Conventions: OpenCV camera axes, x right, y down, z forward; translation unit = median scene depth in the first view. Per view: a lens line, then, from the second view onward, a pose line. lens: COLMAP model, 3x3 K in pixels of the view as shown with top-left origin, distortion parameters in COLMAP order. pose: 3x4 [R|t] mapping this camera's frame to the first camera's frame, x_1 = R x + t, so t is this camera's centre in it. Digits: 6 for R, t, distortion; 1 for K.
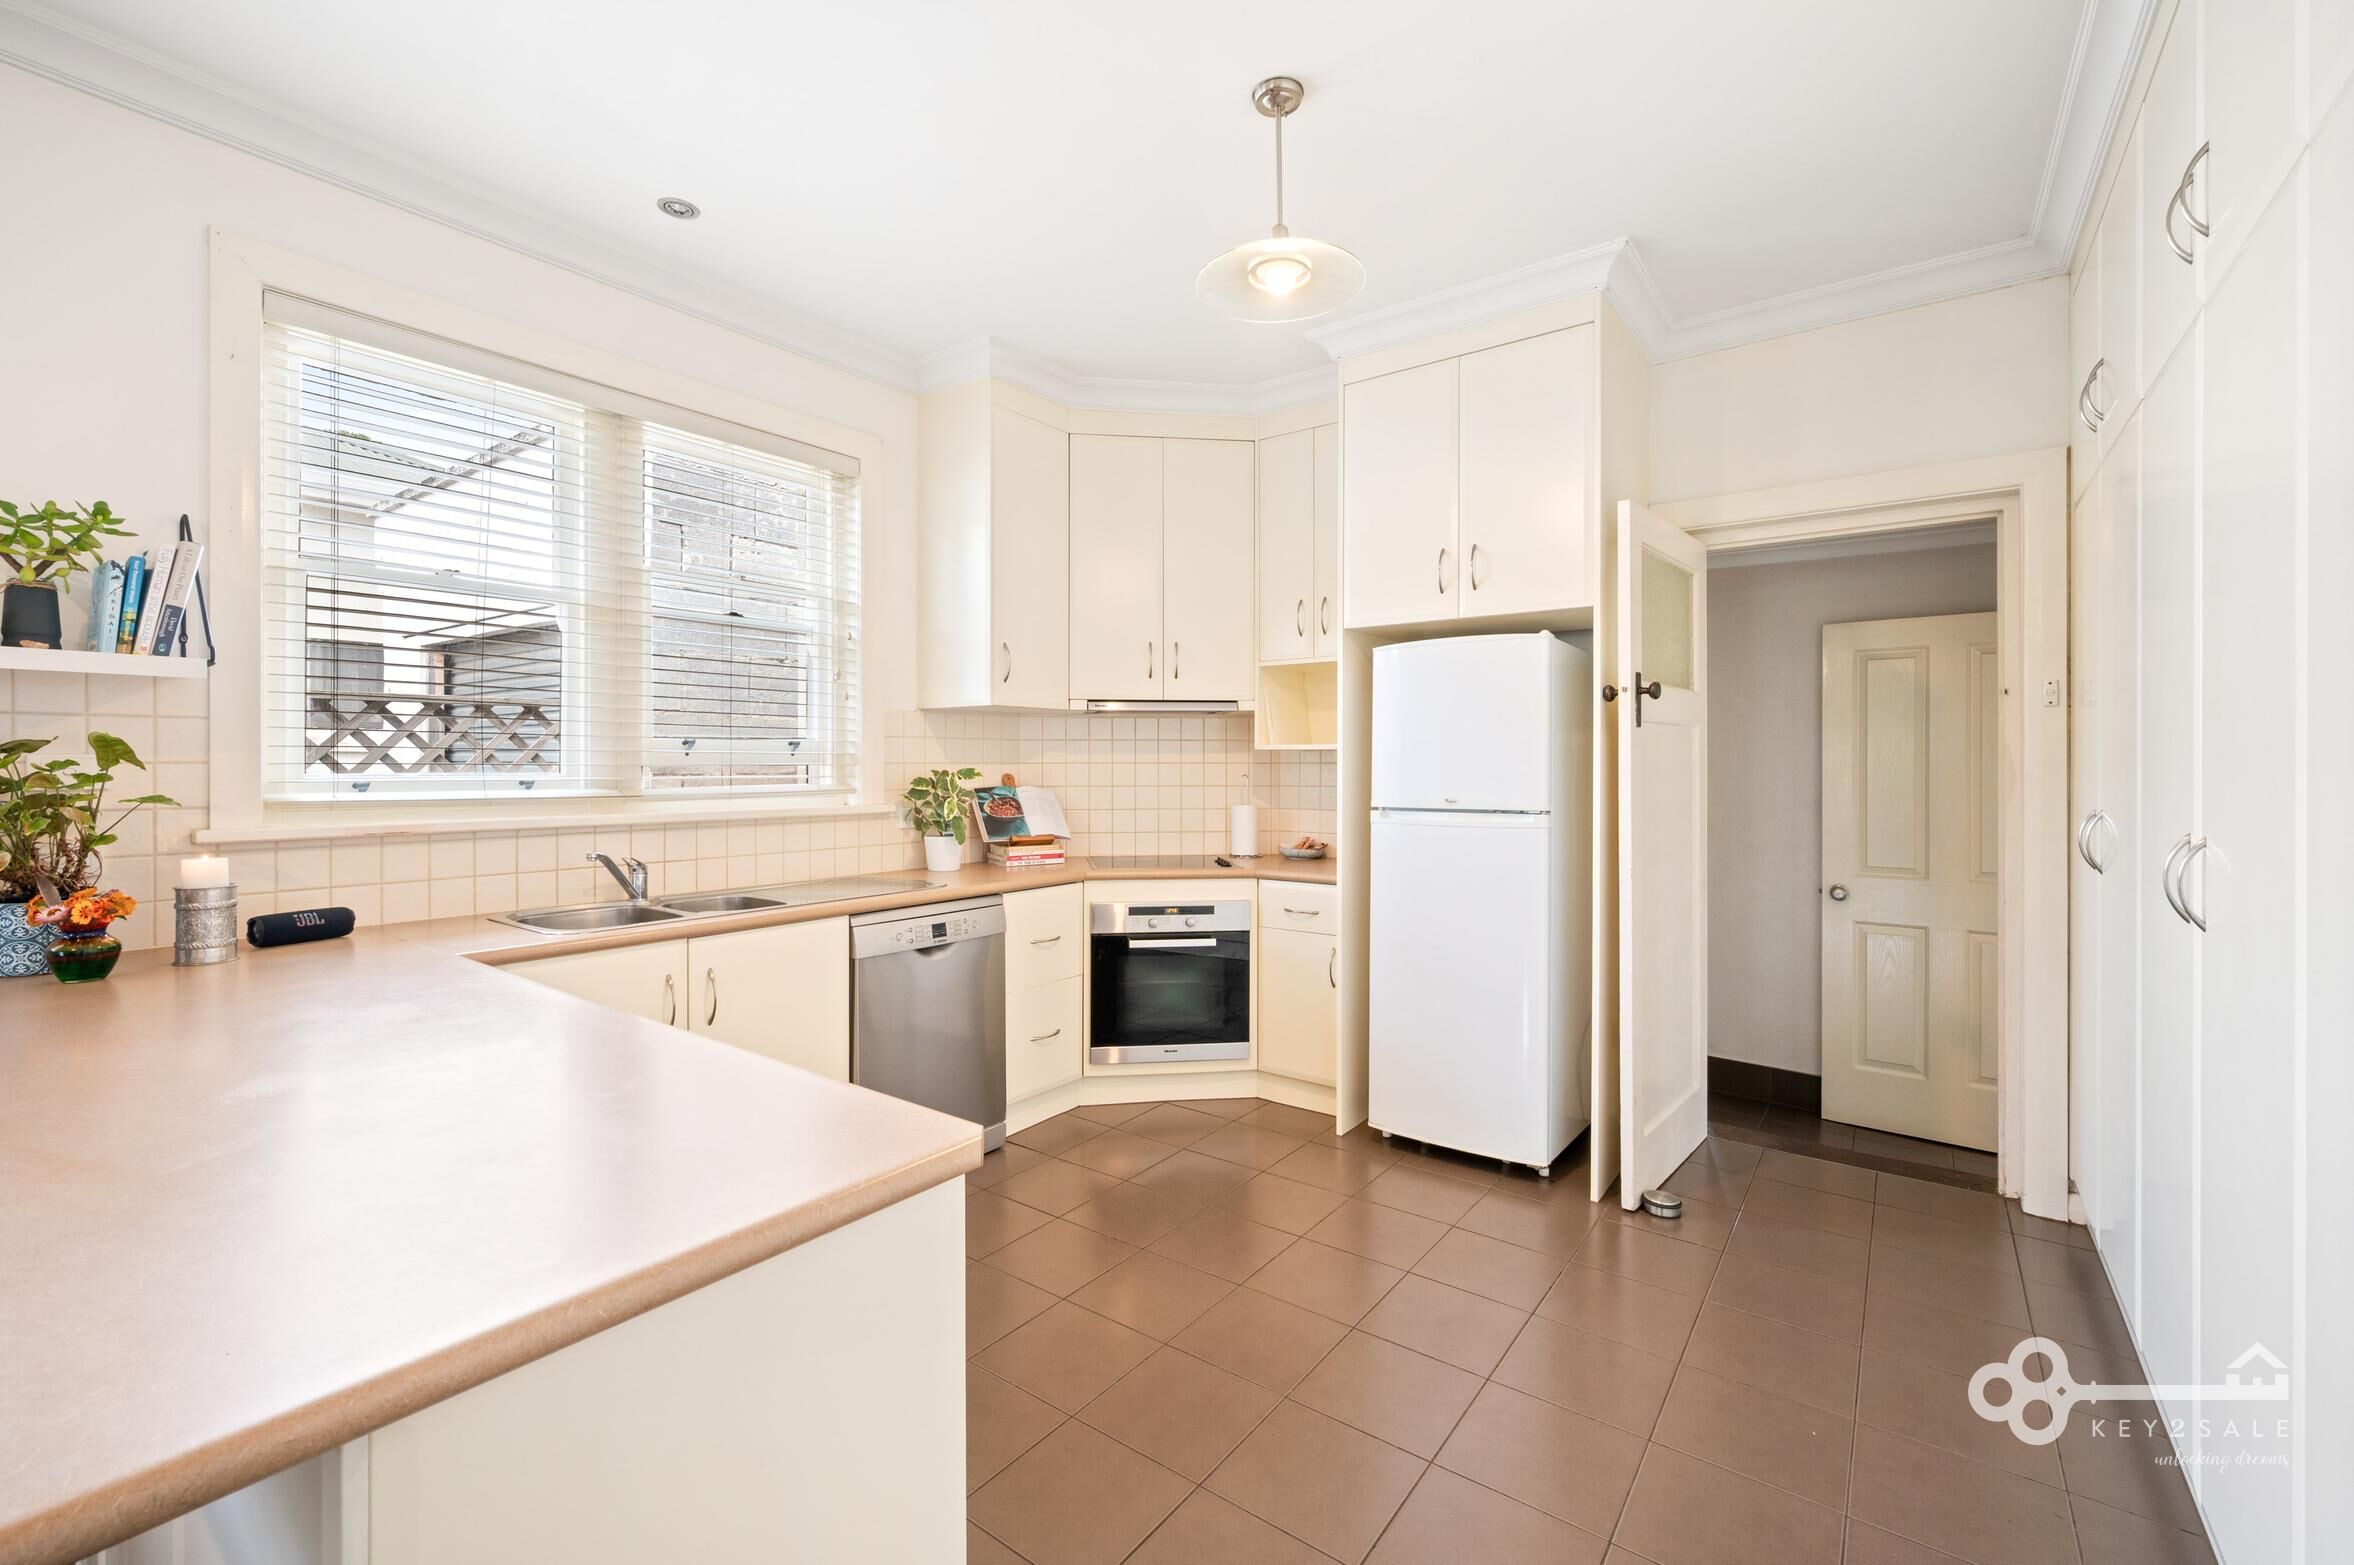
lens RADIAL K [[985.1, 0, 1143.9], [0, 985.1, 764.4], [0, 0, 1]] dist [-0.007672, -0.000456]
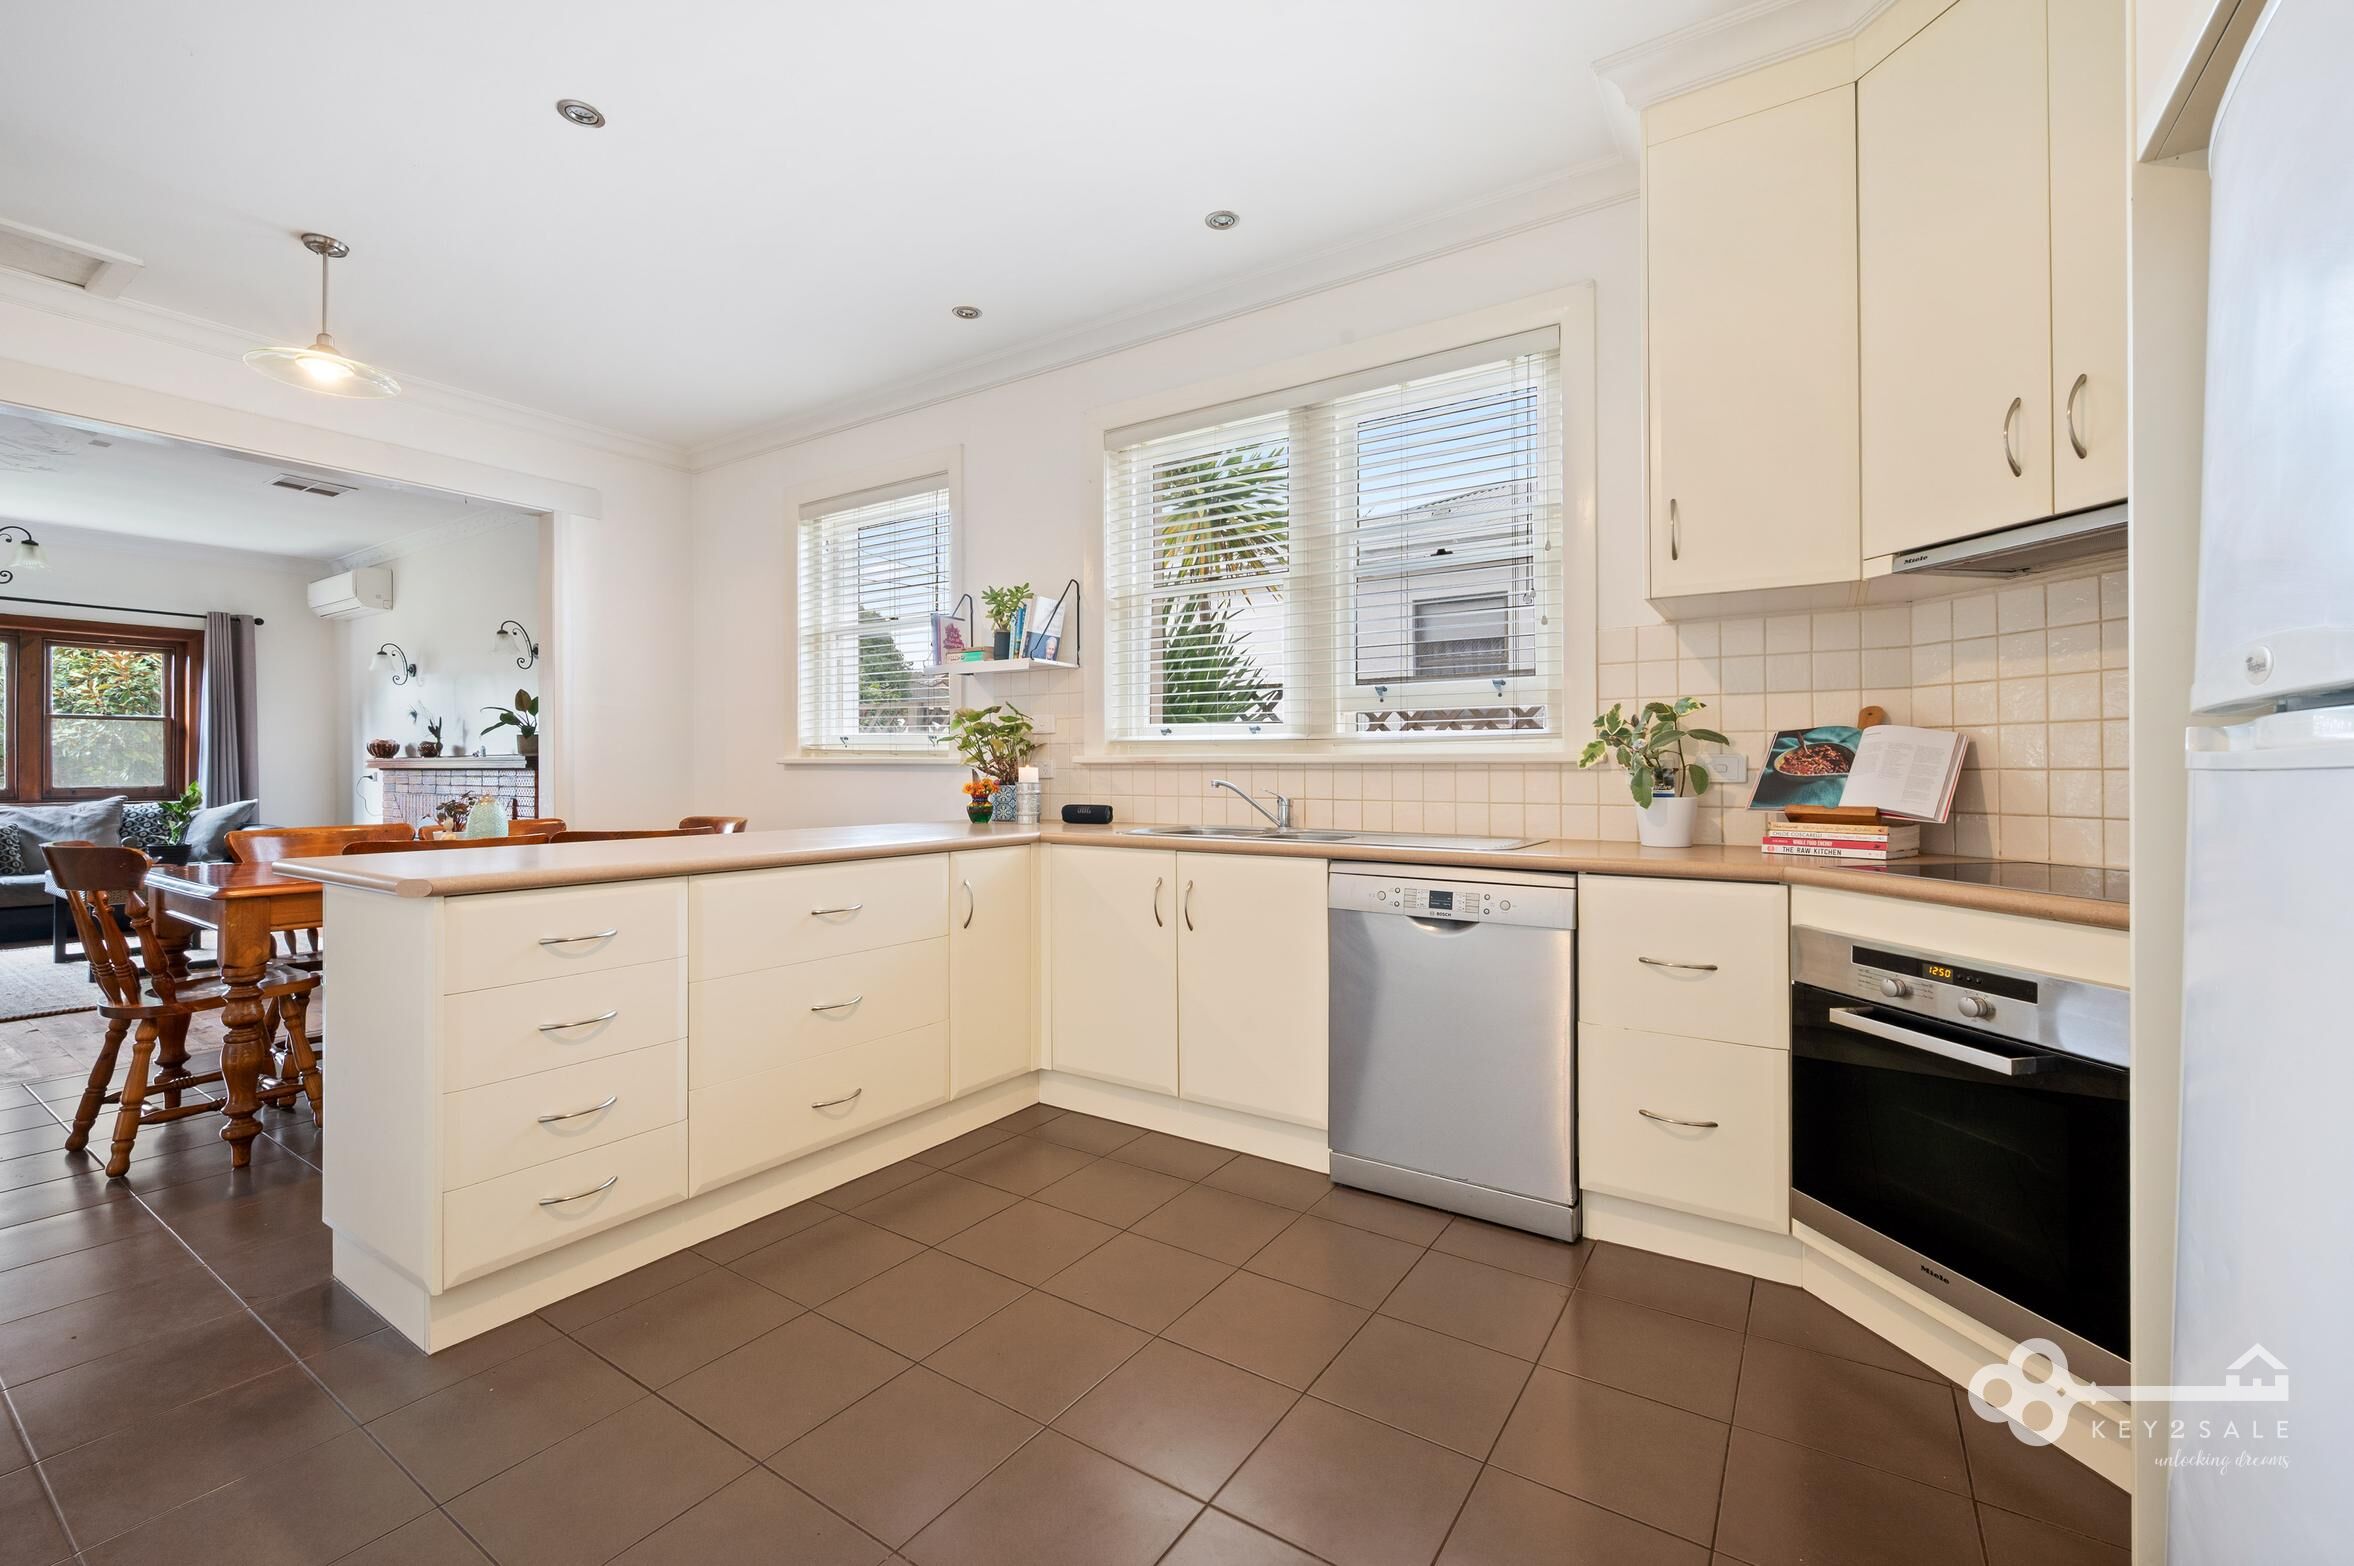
lens RADIAL K [[956.9, 0, 1201.1], [0, 956.9, 761.9], [0, 0, 1]] dist [0.000581, -0.000084]
pose [[0.091606, -0.009072, -0.995754, 0.482255], [-0.000756, 0.999958, -0.009180, 0.058888], [0.995795, 0.001593, 0.091595, 0.666017]]
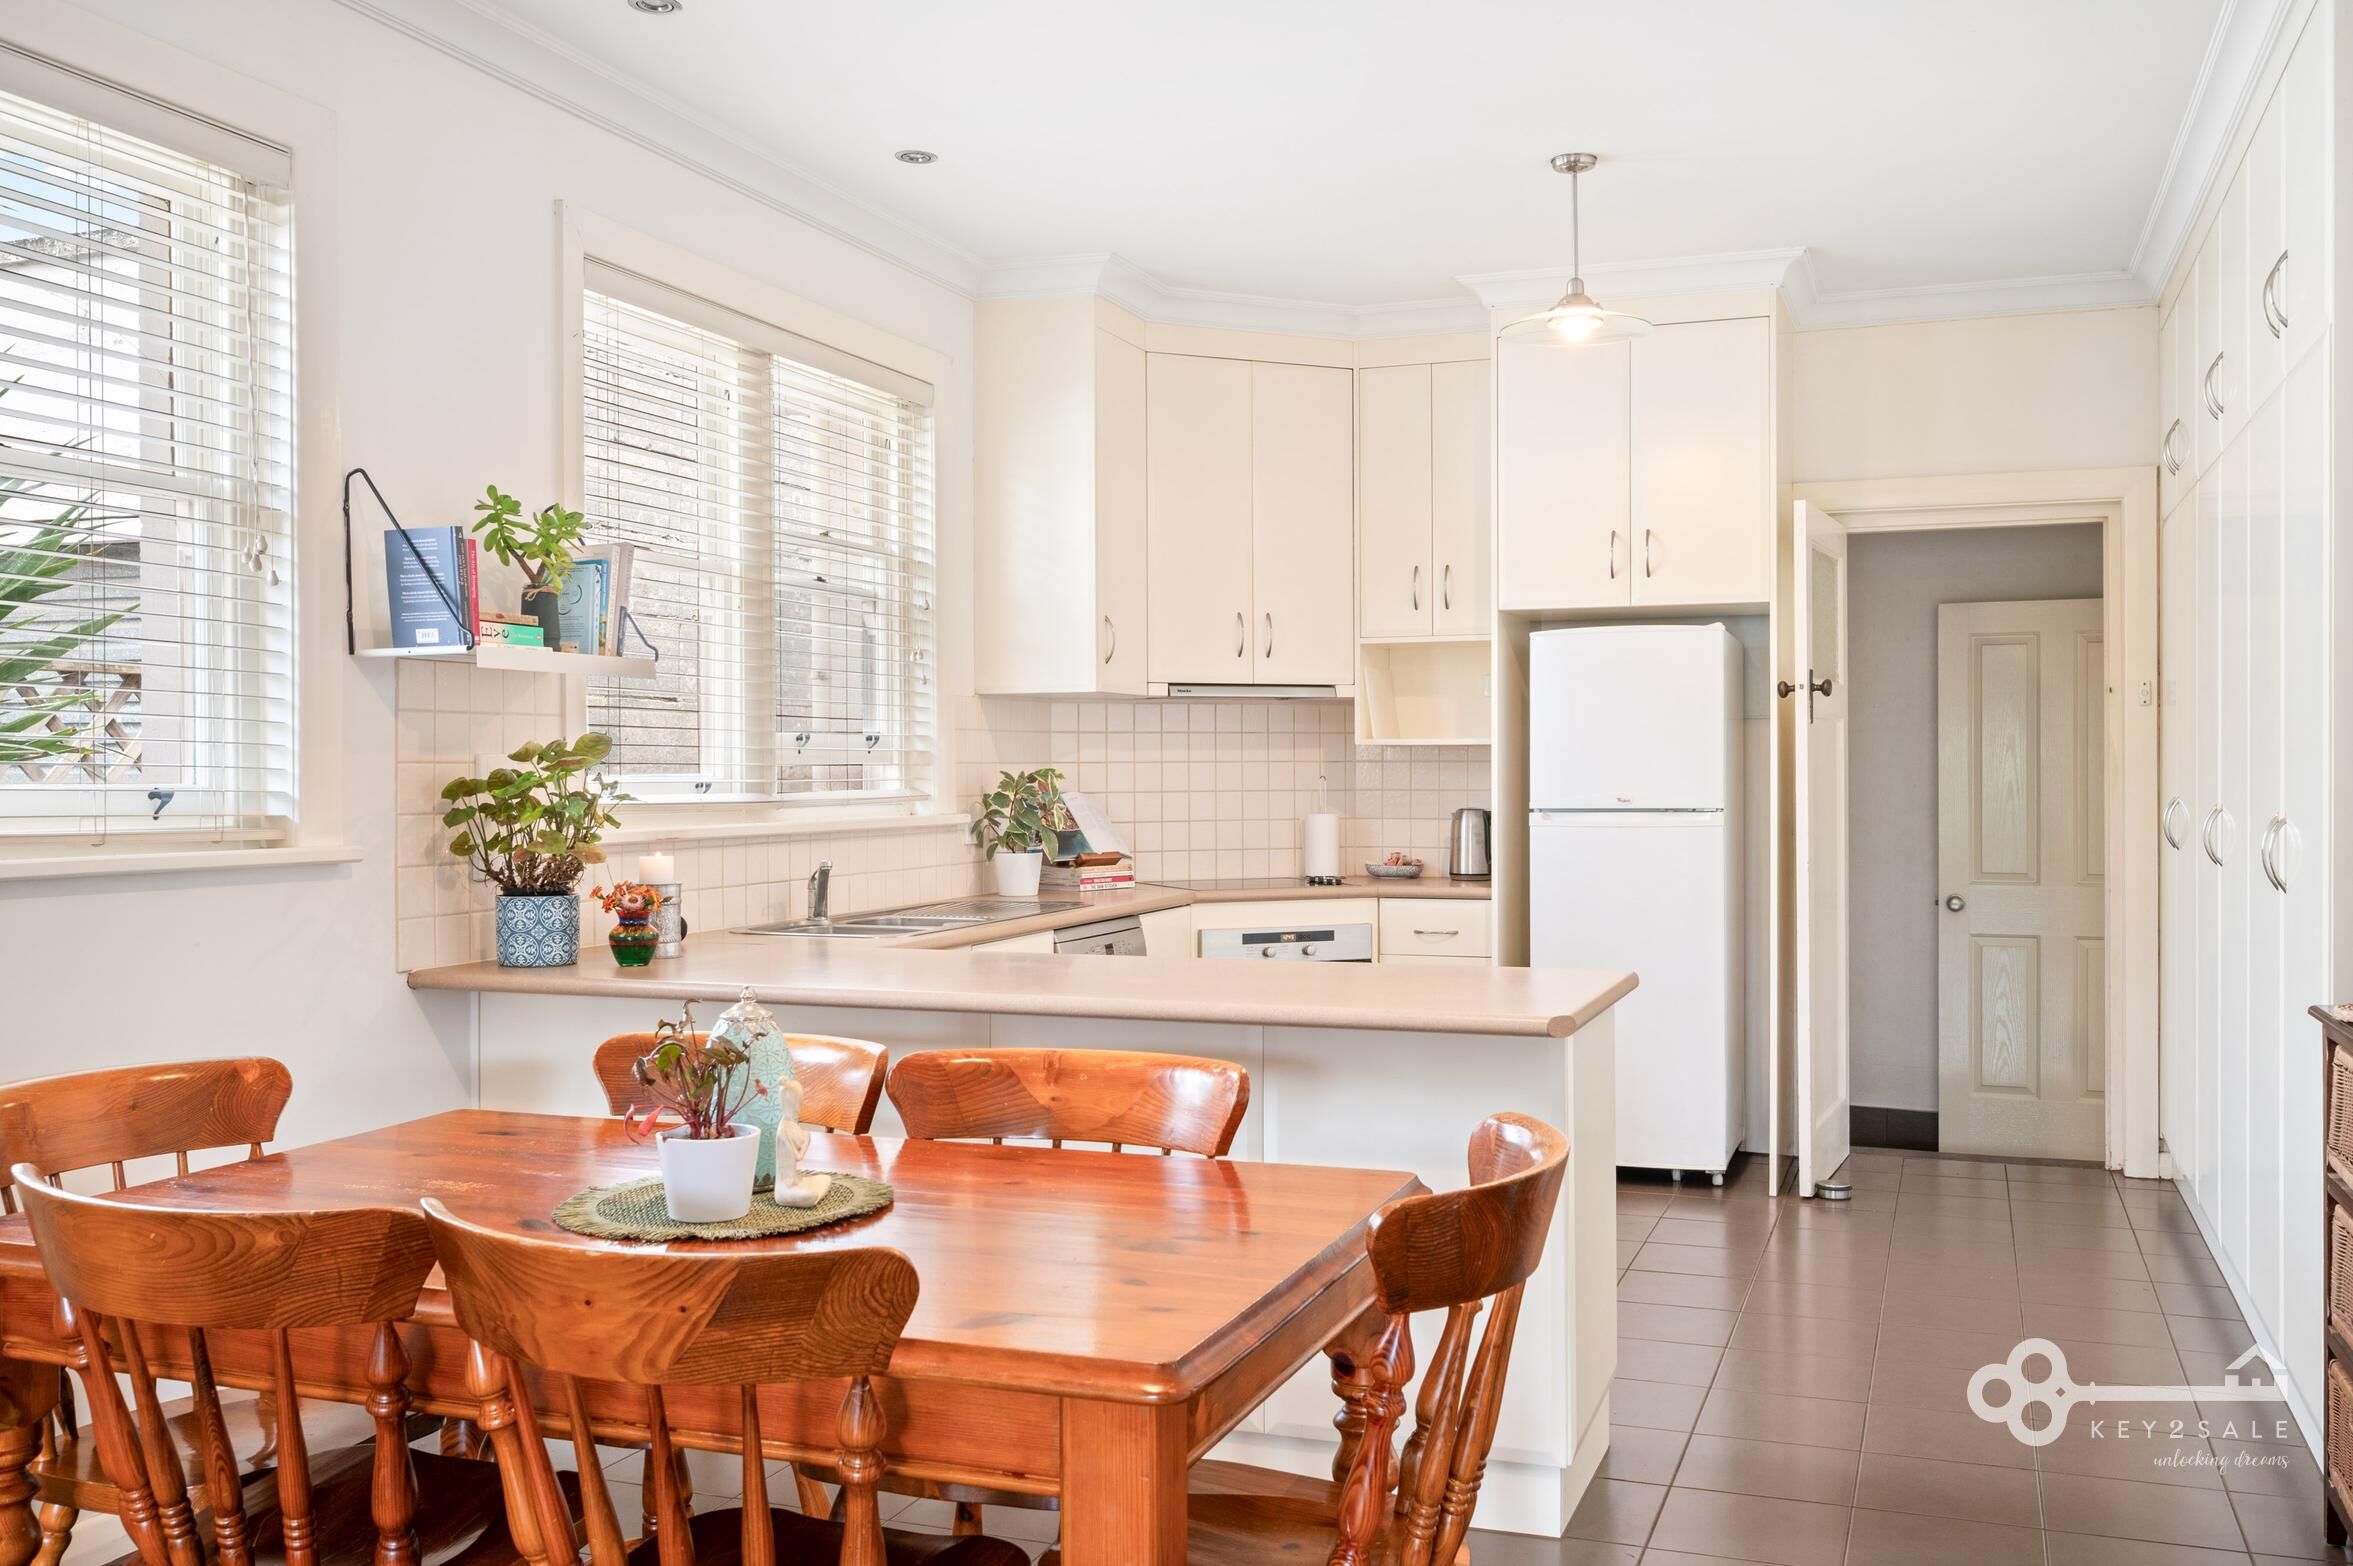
lens RADIAL K [[2056.6, 0, 1176.5], [0, 2056.6, 783.0], [0, 0, 1]] dist [-0.014914, 0.009734]
pose [[0.955957, -0.006665, 0.293431, -0.625105], [0.004761, 0.999963, 0.007200, 0.004446], [-0.293469, -0.005486, 0.955953, -0.699858]]
